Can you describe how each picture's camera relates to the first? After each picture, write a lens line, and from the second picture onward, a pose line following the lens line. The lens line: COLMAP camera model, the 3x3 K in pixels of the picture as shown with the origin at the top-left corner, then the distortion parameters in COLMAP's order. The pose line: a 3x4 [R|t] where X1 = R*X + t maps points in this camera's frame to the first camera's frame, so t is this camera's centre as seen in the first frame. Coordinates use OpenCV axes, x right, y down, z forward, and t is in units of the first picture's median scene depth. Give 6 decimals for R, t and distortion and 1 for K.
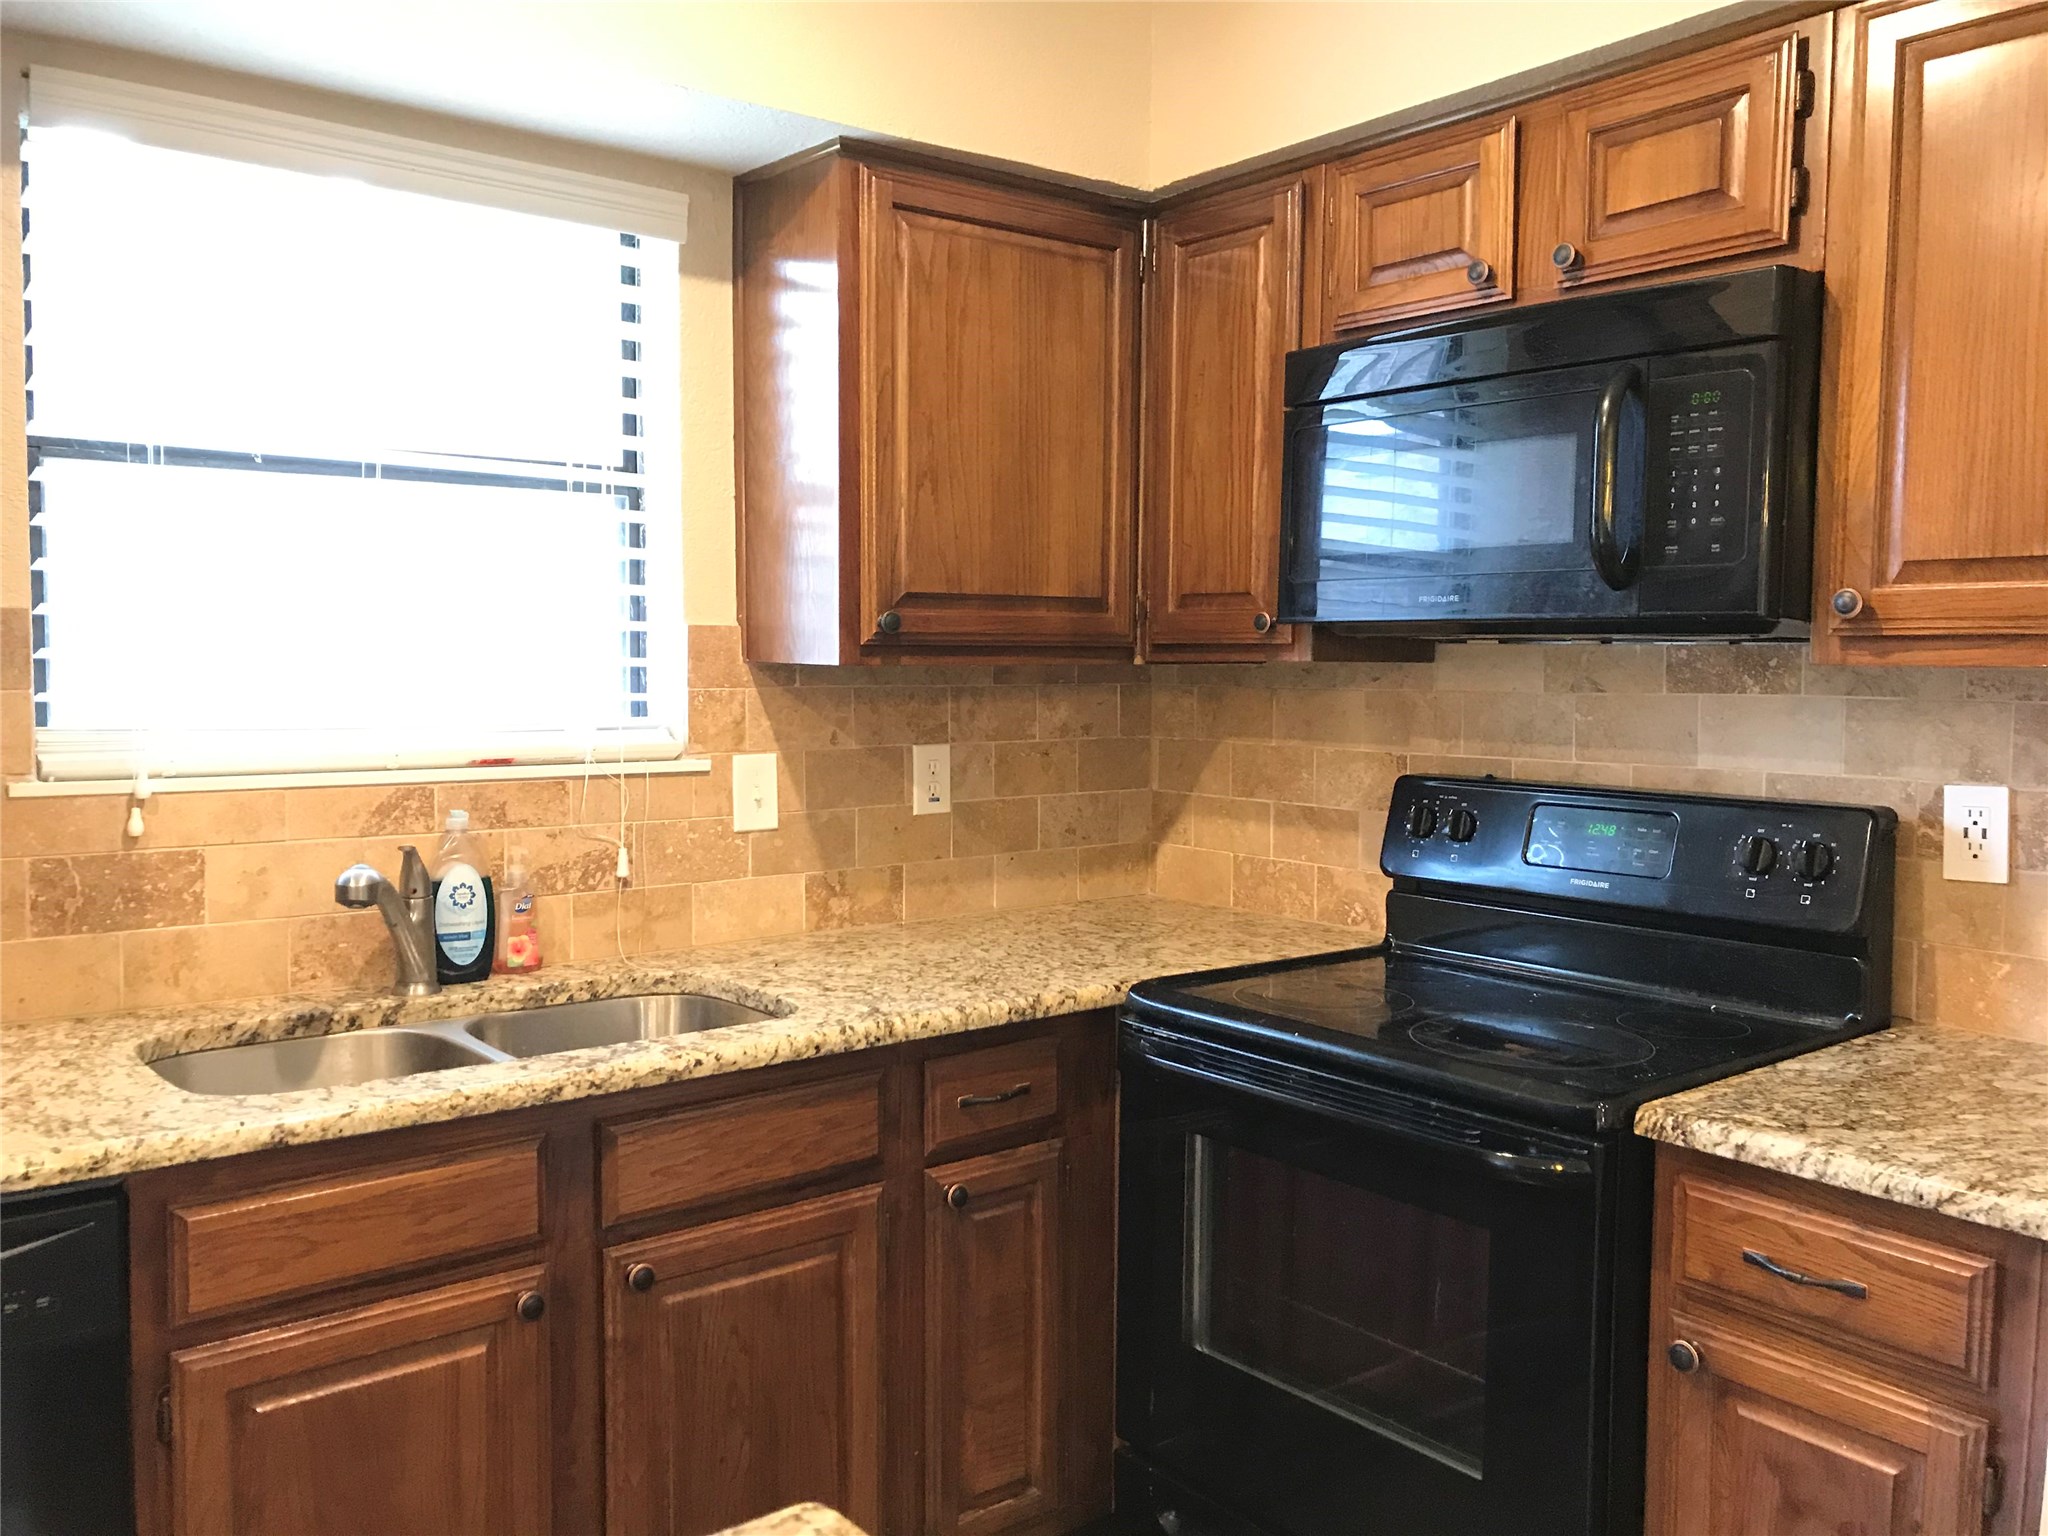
lens RADIAL K [[1687.3, 0, 1015.8], [0, 1687.3, 729.8], [0, 0, 1]] dist [-0.018803, -0.012911]
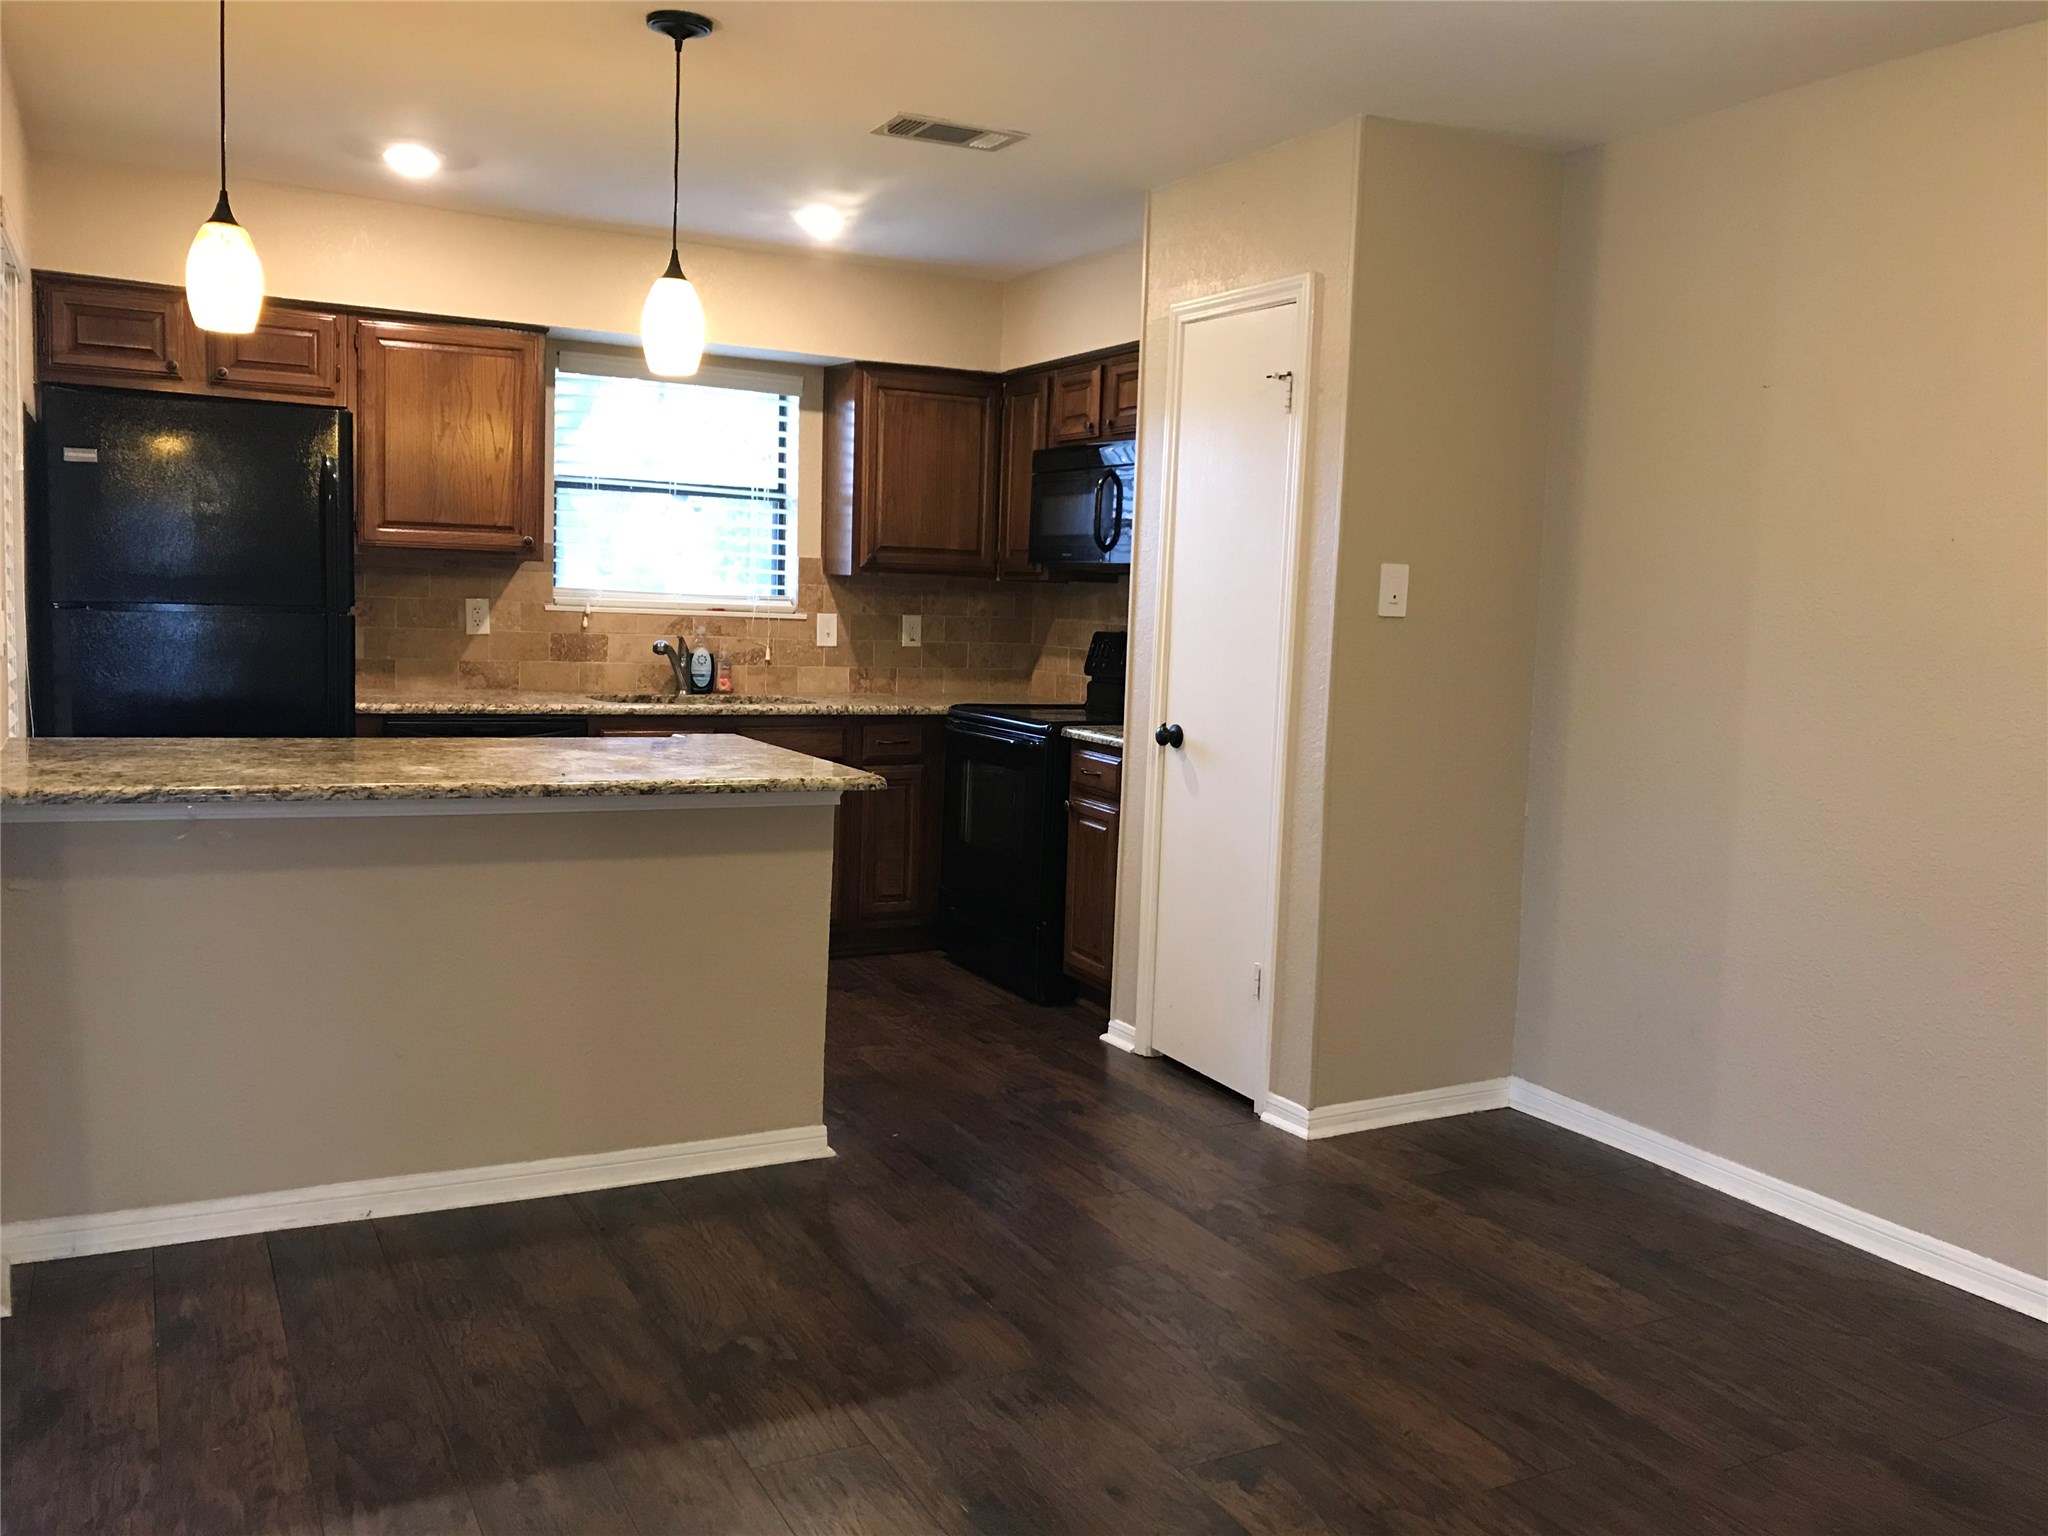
lens RADIAL K [[1662.7, 0, 1016.1], [0, 1662.7, 754.7], [0, 0, 1]] dist [0.008817, 0.008388]
pose [[0.981784, 0.048480, -0.183710, 0.555184], [-0.040704, 0.998118, 0.045866, 0.096391], [0.185588, -0.037553, 0.981910, -1.270555]]
